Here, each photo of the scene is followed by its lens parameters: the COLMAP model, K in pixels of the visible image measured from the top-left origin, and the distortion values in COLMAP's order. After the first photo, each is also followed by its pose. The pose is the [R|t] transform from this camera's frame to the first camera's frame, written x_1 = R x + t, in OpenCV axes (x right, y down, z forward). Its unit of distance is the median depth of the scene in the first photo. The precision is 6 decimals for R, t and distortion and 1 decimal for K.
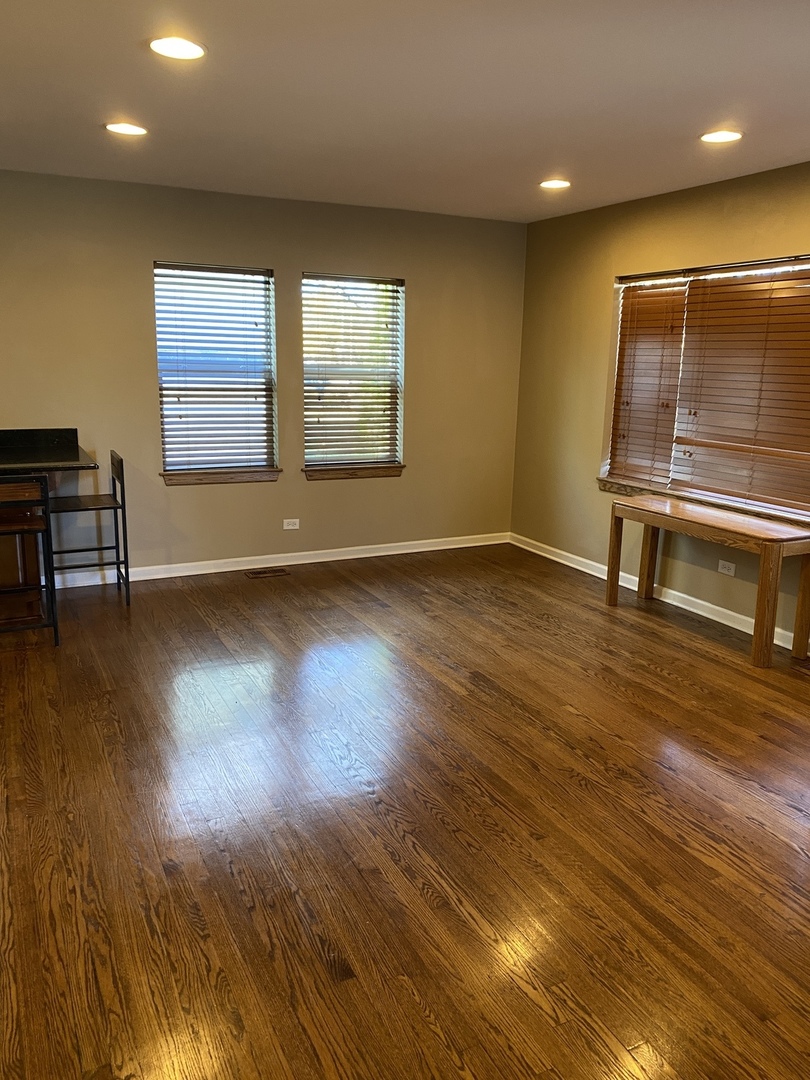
lens RADIAL K [[818.1, 0, 415.2], [0, 818.1, 550.9], [0, 0, 1]] dist [0.008681, -0.001281]
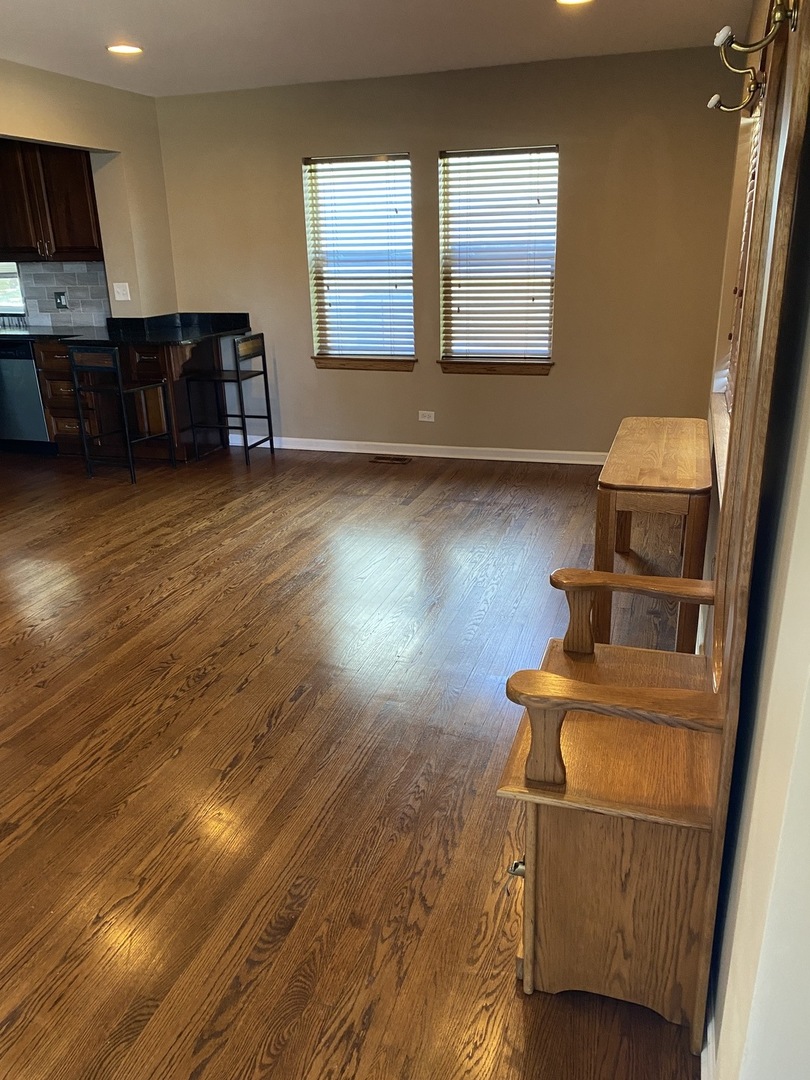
lens RADIAL K [[838.9, 0, 405.0], [0, 838.9, 540.0], [0, 0, 1]] dist [0.027961, -0.006582]
pose [[0.700070, 0.200689, -0.685293, 0.651146], [-0.130030, 0.979476, 0.154008, -0.044201], [0.702136, -0.018708, 0.711797, 0.281022]]
